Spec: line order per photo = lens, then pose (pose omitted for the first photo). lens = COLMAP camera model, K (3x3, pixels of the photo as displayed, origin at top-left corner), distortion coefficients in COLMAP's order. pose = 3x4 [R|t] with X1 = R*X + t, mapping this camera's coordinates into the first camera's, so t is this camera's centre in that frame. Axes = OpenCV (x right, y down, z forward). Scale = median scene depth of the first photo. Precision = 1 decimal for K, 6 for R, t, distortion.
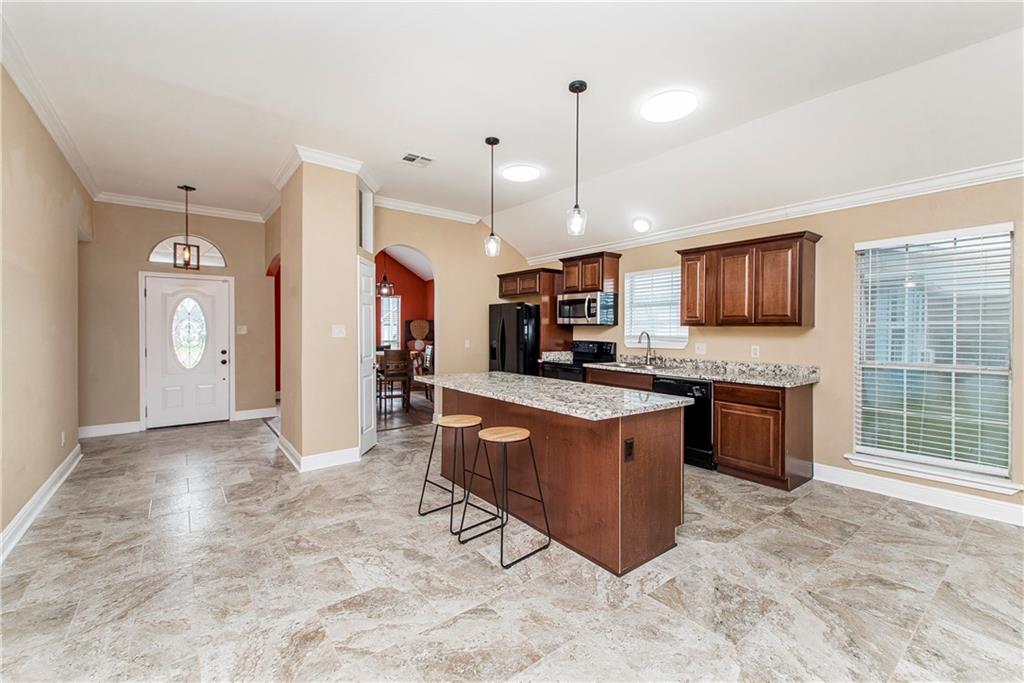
lens RADIAL K [[438.4, 0, 515.7], [0, 438.4, 332.6], [0, 0, 1]] dist [0.012123, -0.013410]
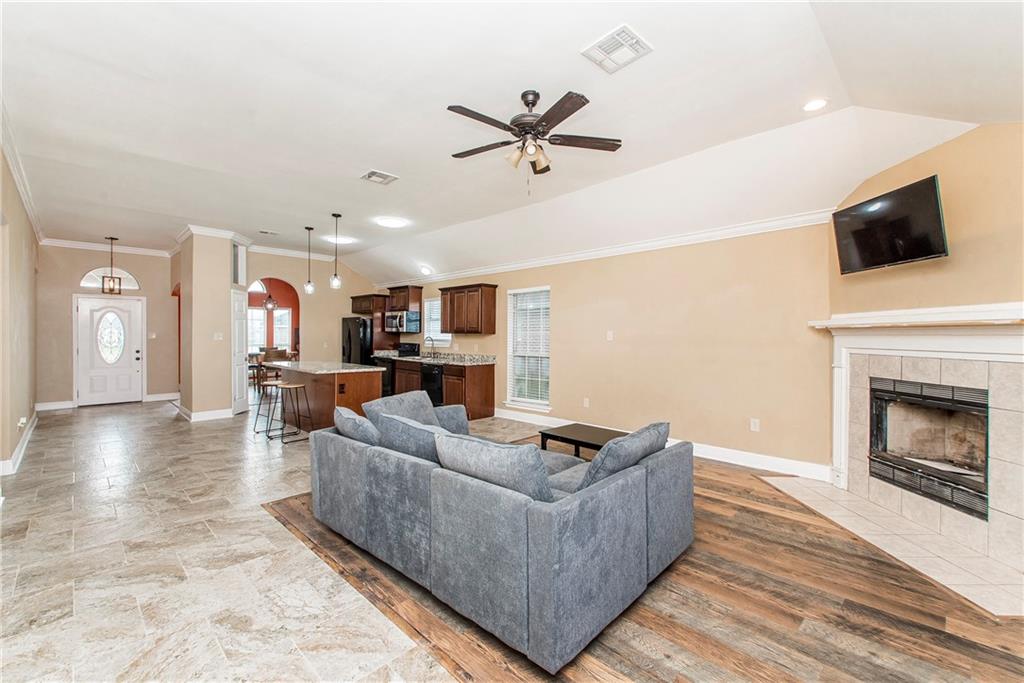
lens RADIAL K [[438.4, 0, 515.7], [0, 438.4, 332.6], [0, 0, 1]] dist [0.012123, -0.013410]
pose [[0.991051, 0.000932, 0.133480, 0.370071], [0.000597, 0.999935, -0.011419, 0.001490], [-0.133482, 0.011396, 0.990986, -0.593485]]
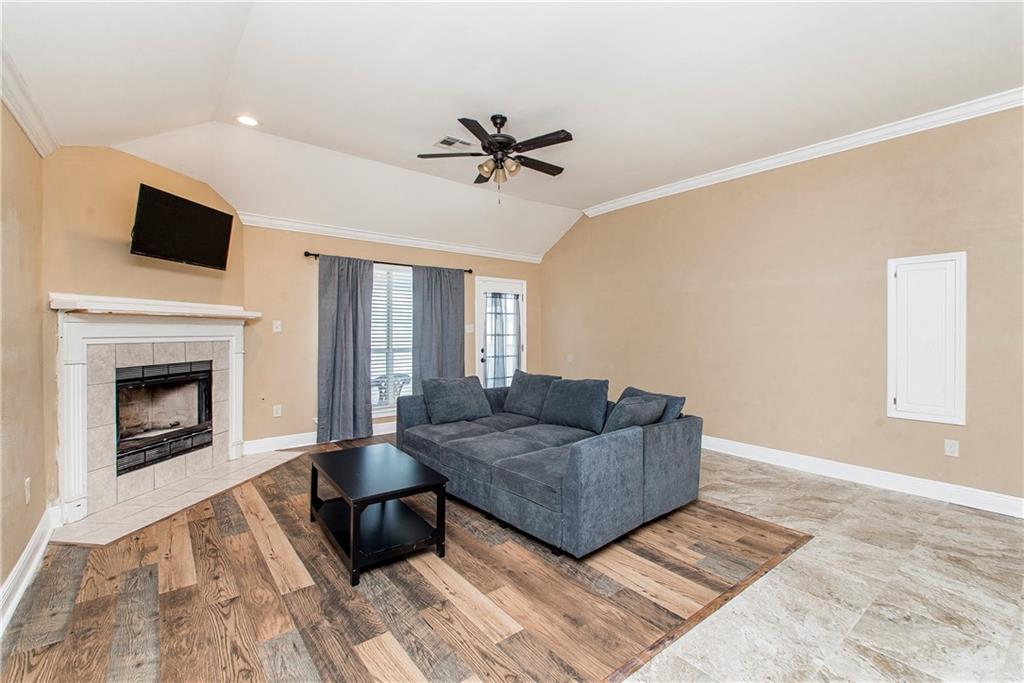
lens RADIAL K [[451.0, 0, 516.5], [0, 451.0, 331.1], [0, 0, 1]] dist [0.025965, -0.015389]
pose [[-0.999759, -0.004996, -0.021384, 0.447073], [-0.005129, 0.999968, 0.006163, 0.002613], [0.021352, 0.006271, -0.999752, 0.581591]]
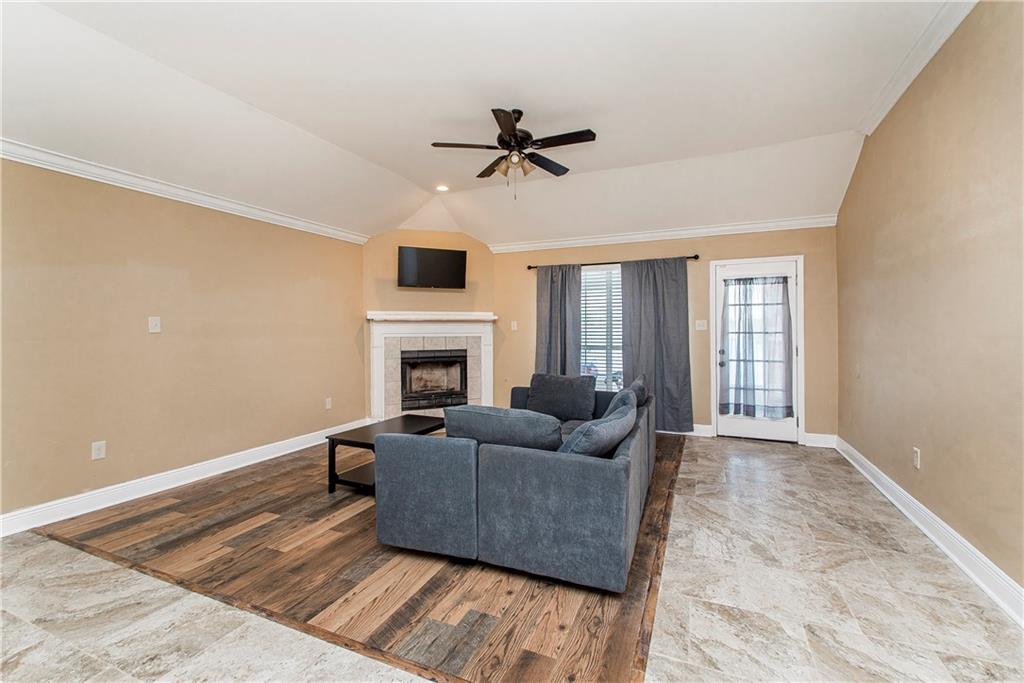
lens RADIAL K [[438.4, 0, 515.7], [0, 438.4, 332.6], [0, 0, 1]] dist [0.012123, -0.013410]
pose [[-0.489843, -0.004934, 0.871797, -0.079828], [0.009137, 0.999900, 0.010792, 0.006328], [-0.871763, 0.013252, -0.489749, 0.241015]]
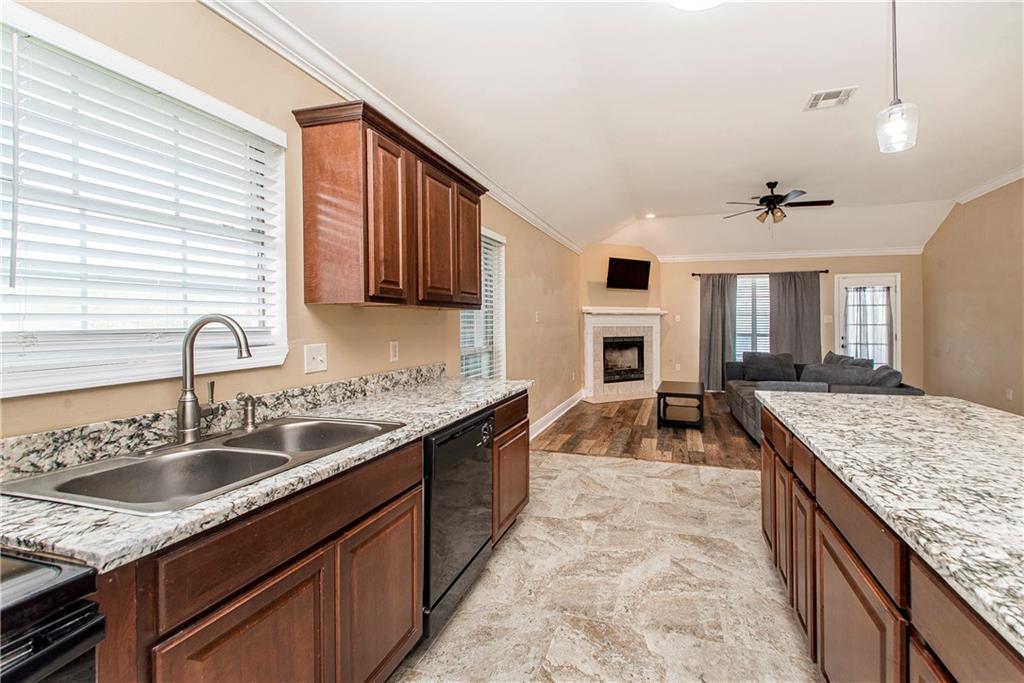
lens RADIAL K [[441.4, 0, 556.7], [0, 441.4, 321.1], [0, 0, 1]] dist [0.030678, 0.000034]
pose [[-0.606982, -0.003039, 0.794709, -0.033157], [0.002100, 0.999983, 0.005428, 0.000935], [-0.794712, 0.004964, -0.606966, 0.909264]]
